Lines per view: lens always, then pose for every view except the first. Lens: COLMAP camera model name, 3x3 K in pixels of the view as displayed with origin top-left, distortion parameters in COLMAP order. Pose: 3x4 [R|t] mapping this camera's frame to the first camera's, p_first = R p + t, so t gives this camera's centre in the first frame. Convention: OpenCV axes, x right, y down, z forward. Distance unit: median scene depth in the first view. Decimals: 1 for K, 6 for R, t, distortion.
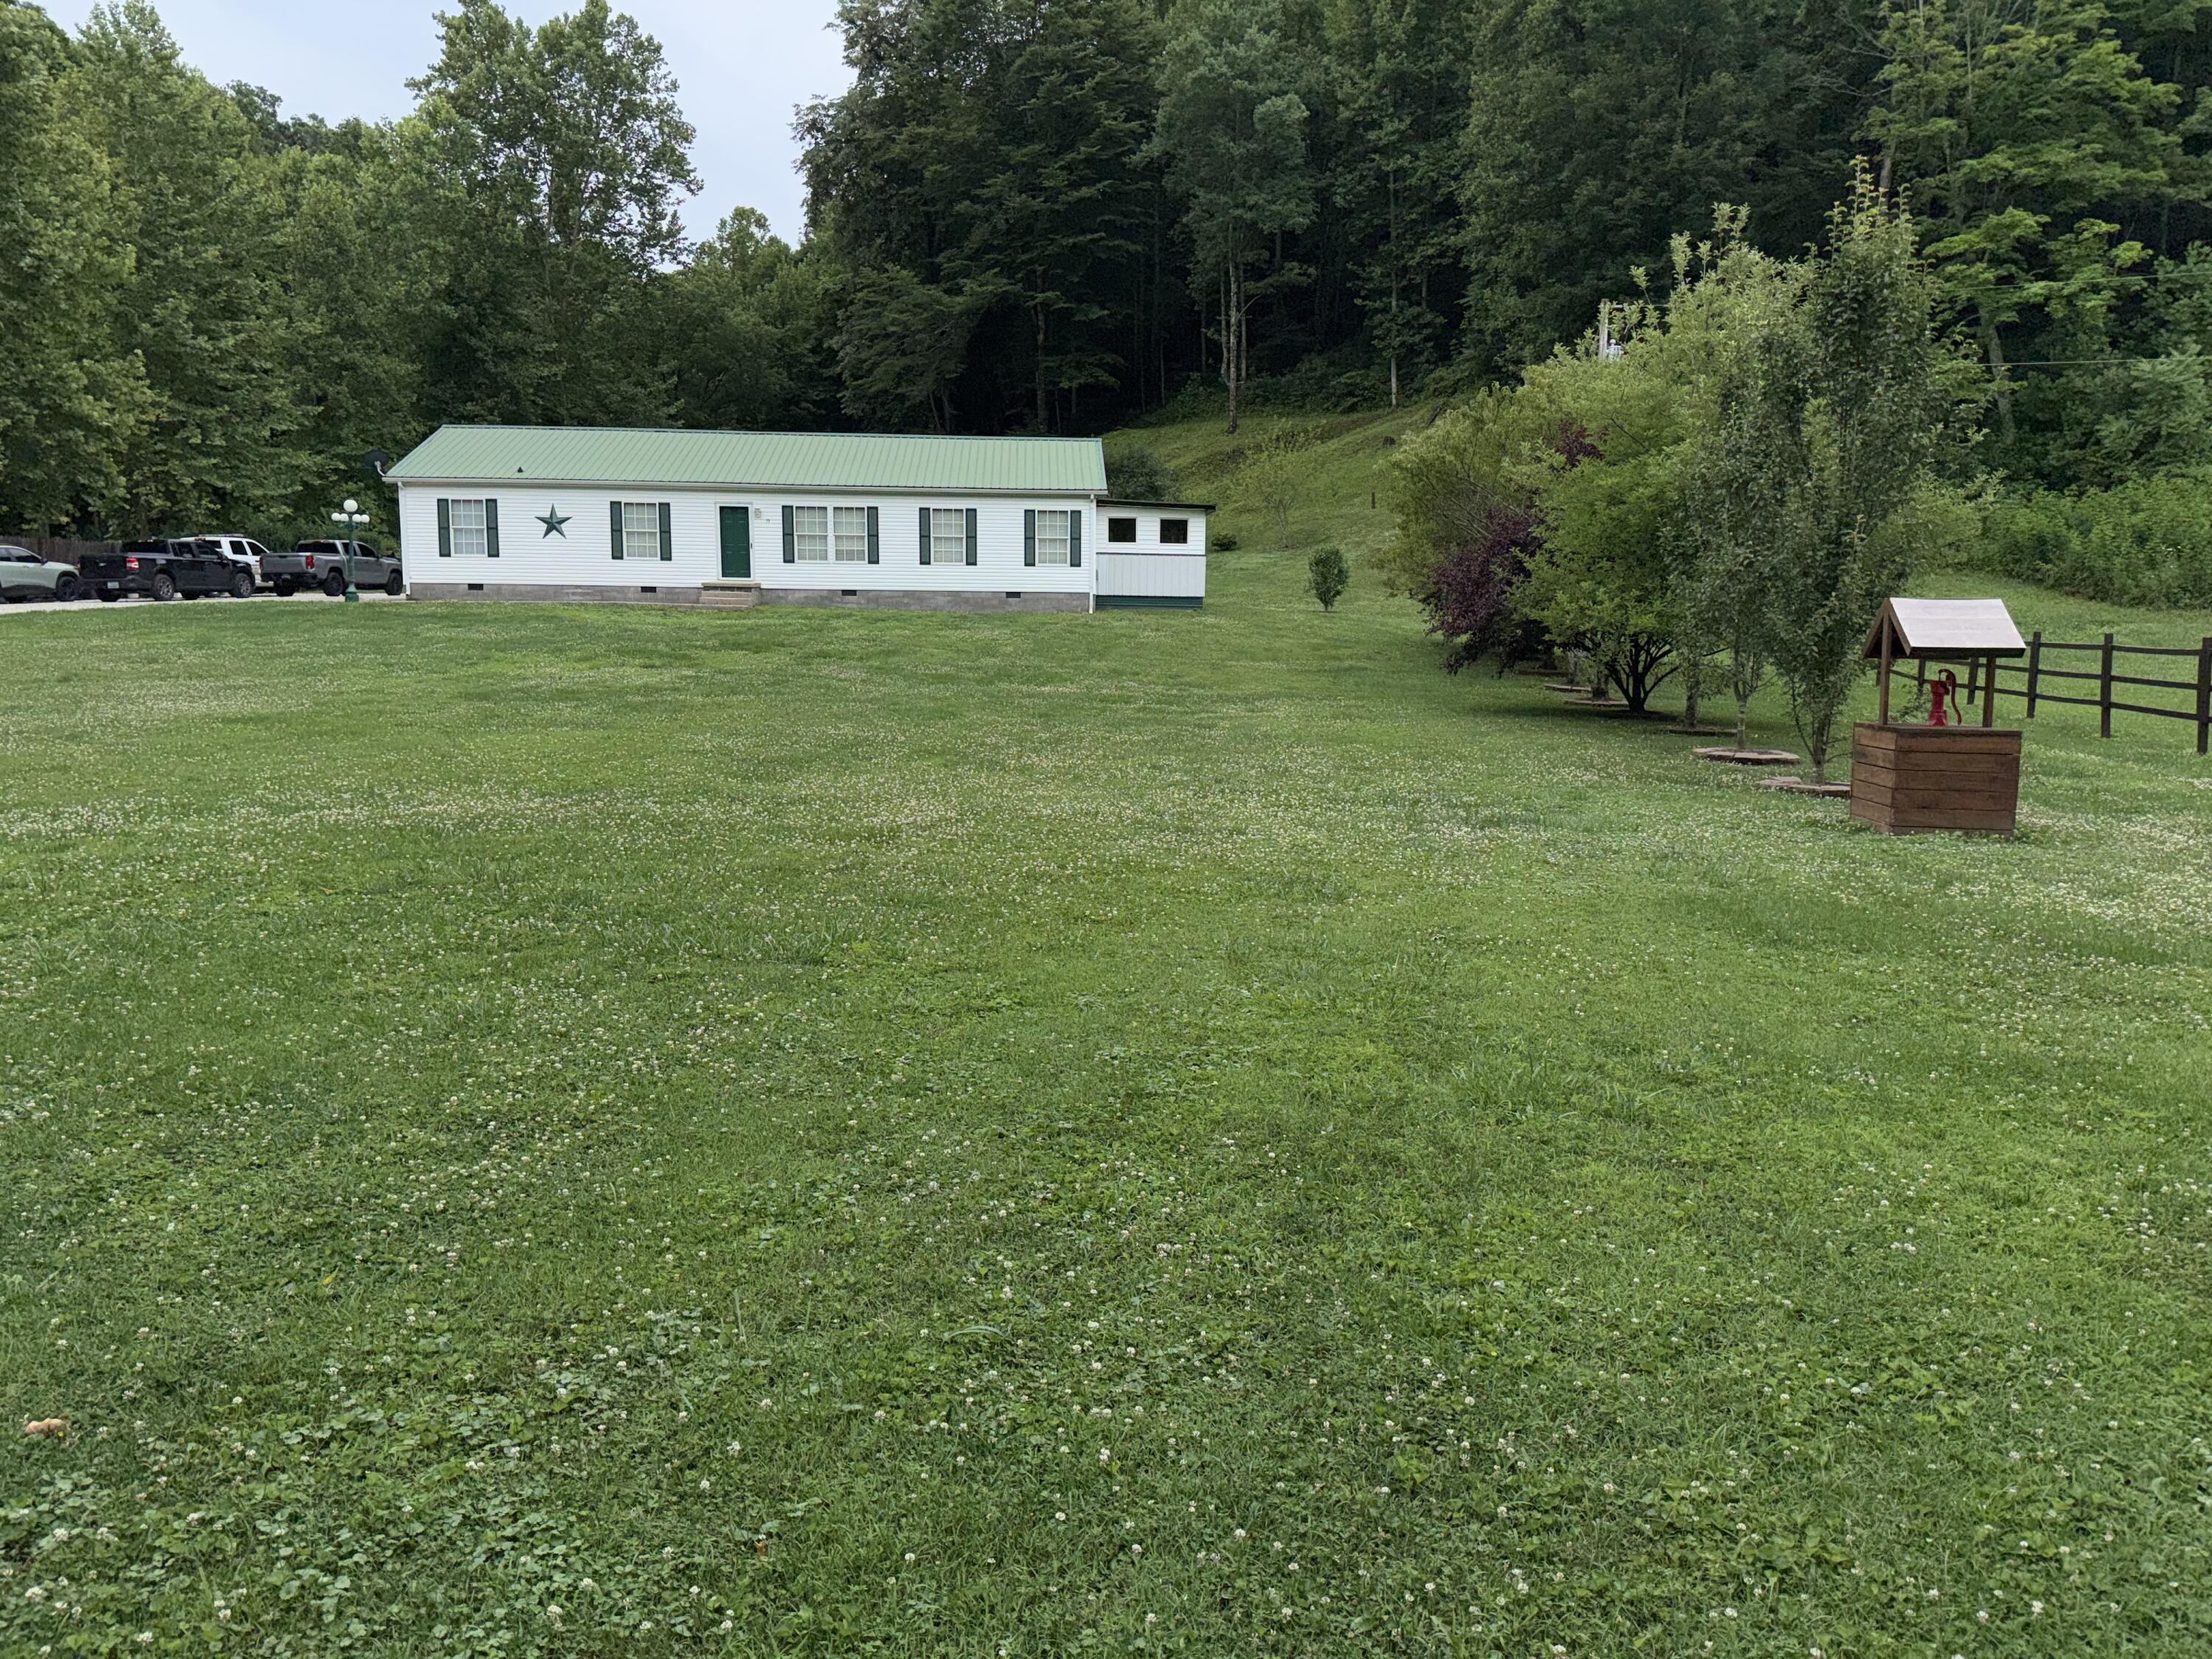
lens RADIAL K [[1549.4, 0, 1128.8], [0, 1549.4, 810.7], [0, 0, 1]] dist [0.145019, -0.269613]
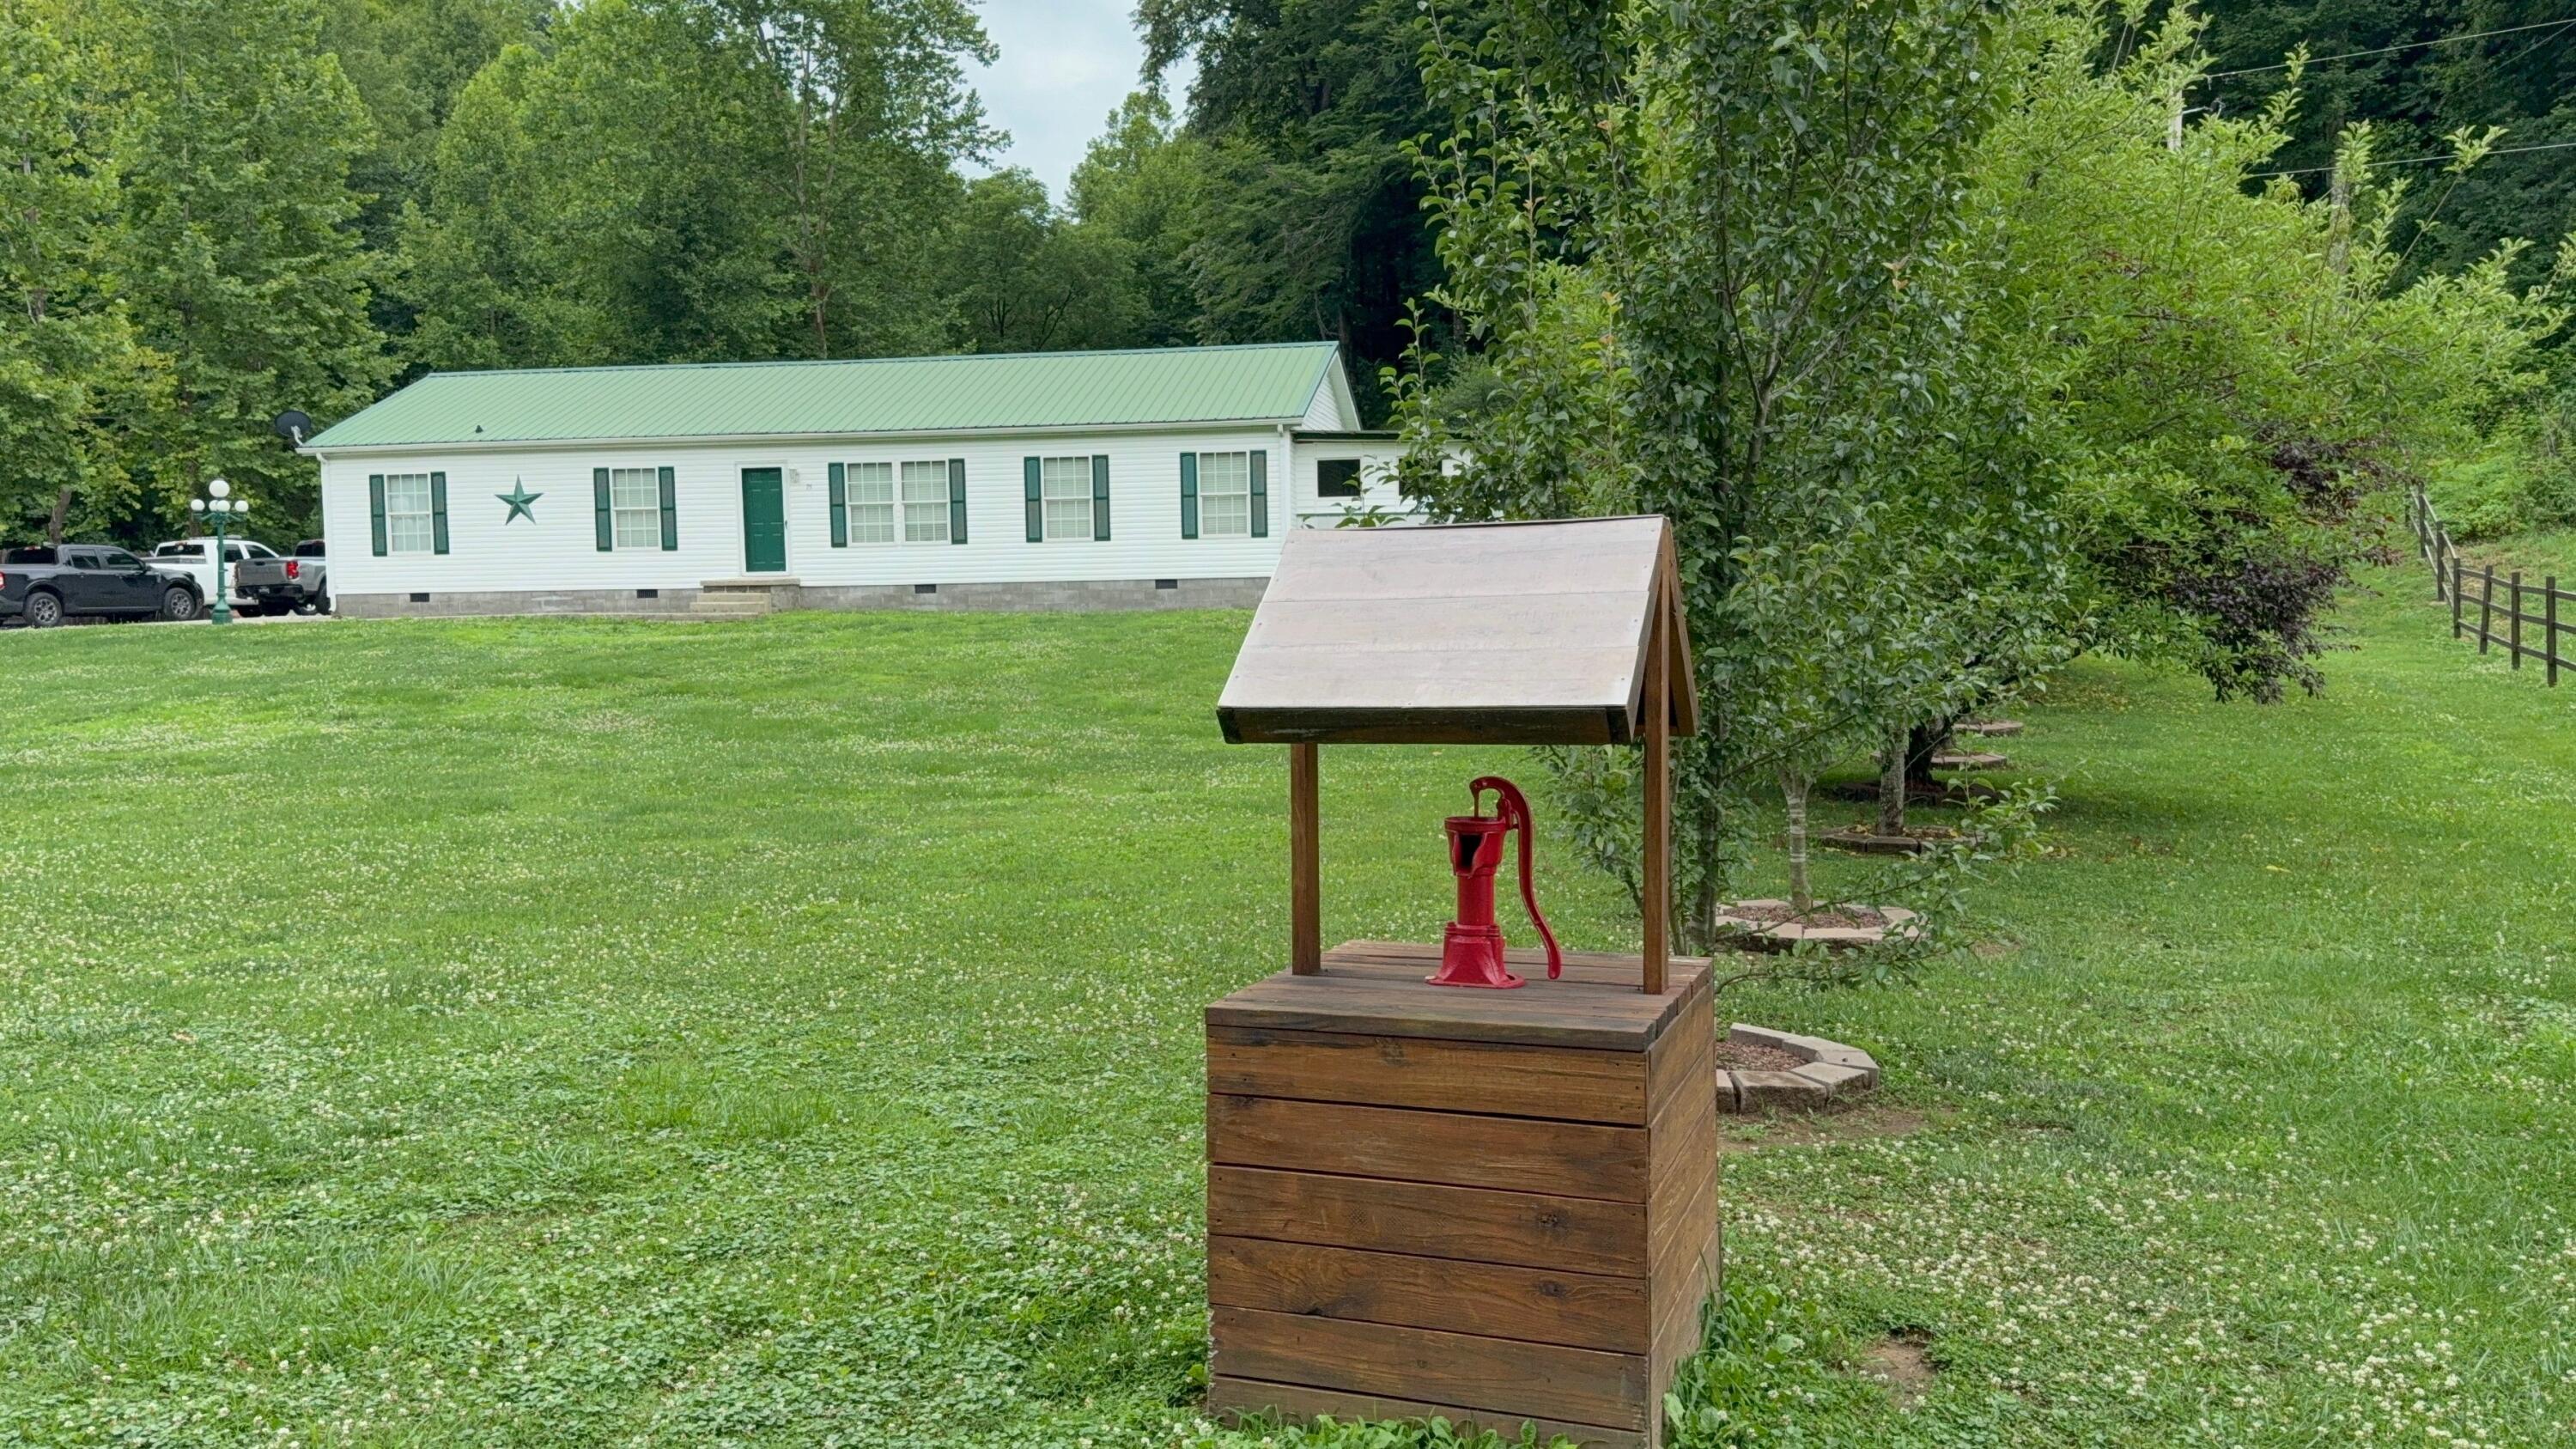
lens RADIAL K [[2054.9, 0, 1294.4], [0, 2054.9, 769.2], [0, 0, 1]] dist [0.112703, -0.257516]
pose [[0.977023, -0.010216, -0.212891, 0.156260], [-0.000044, 0.998841, -0.048134, -0.020598], [0.213136, 0.047037, 0.975890, 0.178533]]
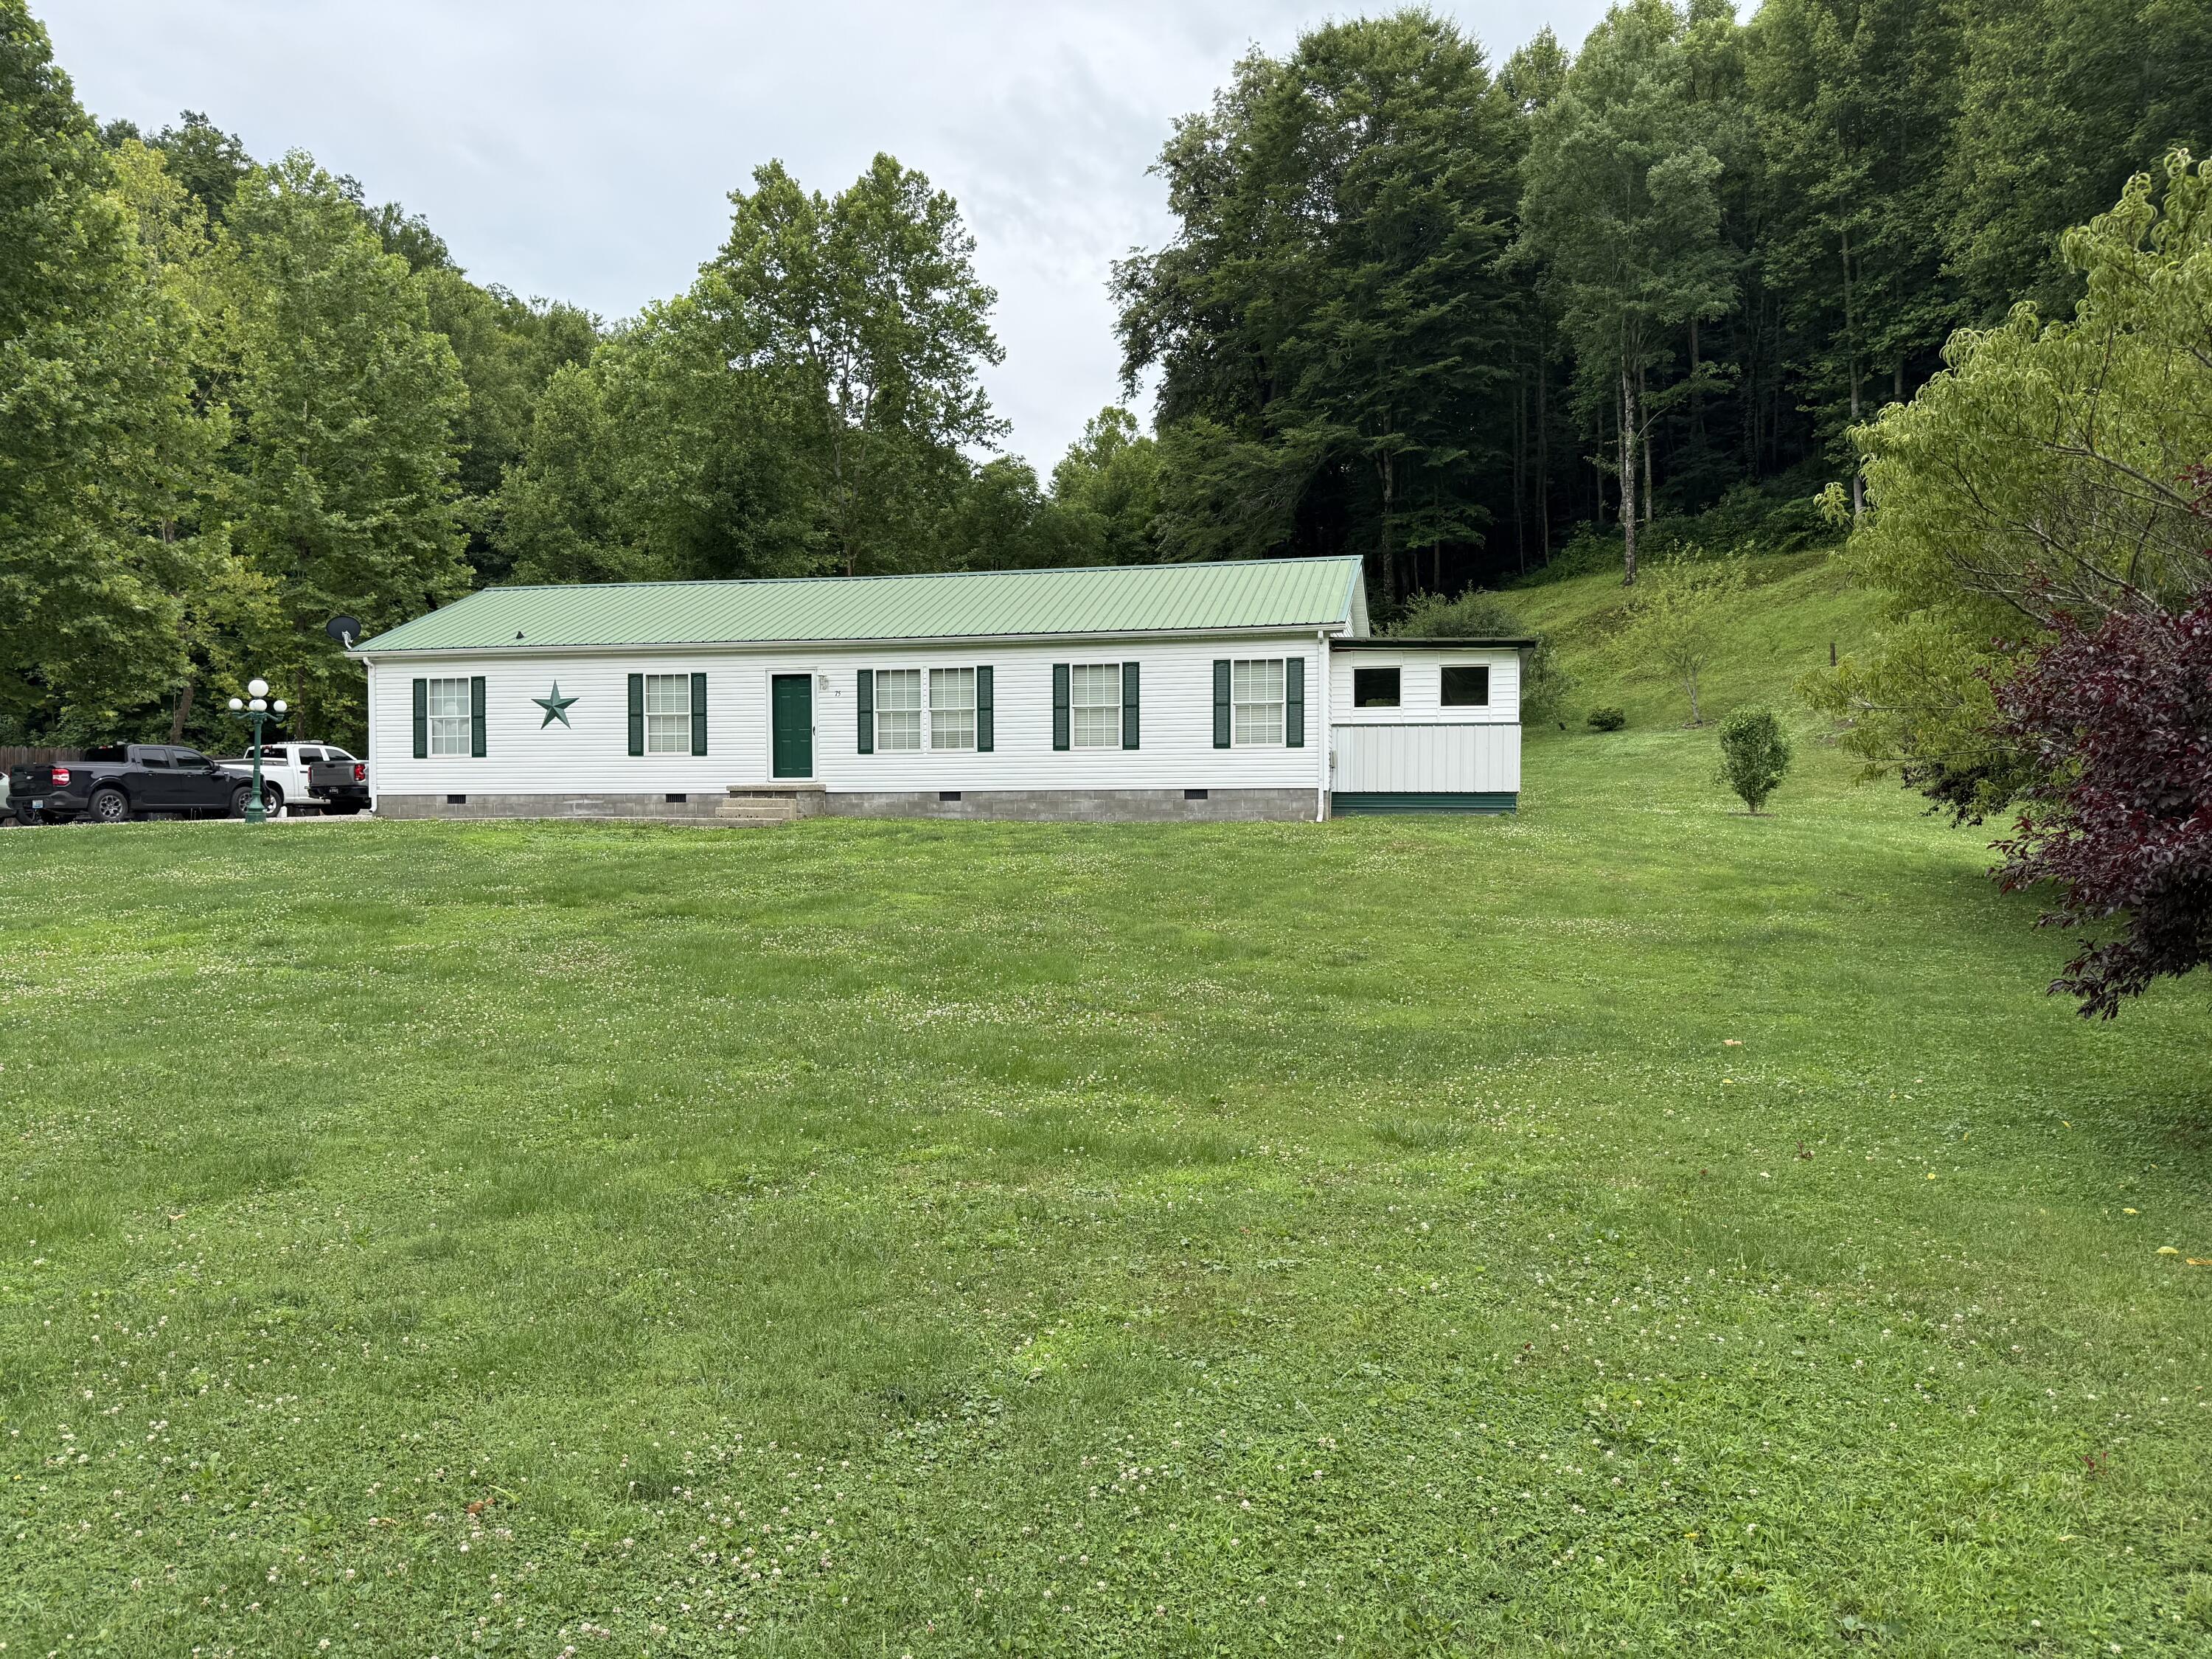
lens RADIAL K [[1596.6, 0, 1106.0], [0, 1596.6, 829.5], [0, 0, 1]] dist [0.089704, -0.111158]
pose [[0.962623, -0.010634, -0.270636, 0.063780], [-0.021857, 0.992920, -0.116758, -0.047872], [0.269961, 0.118309, 0.955575, 0.370606]]
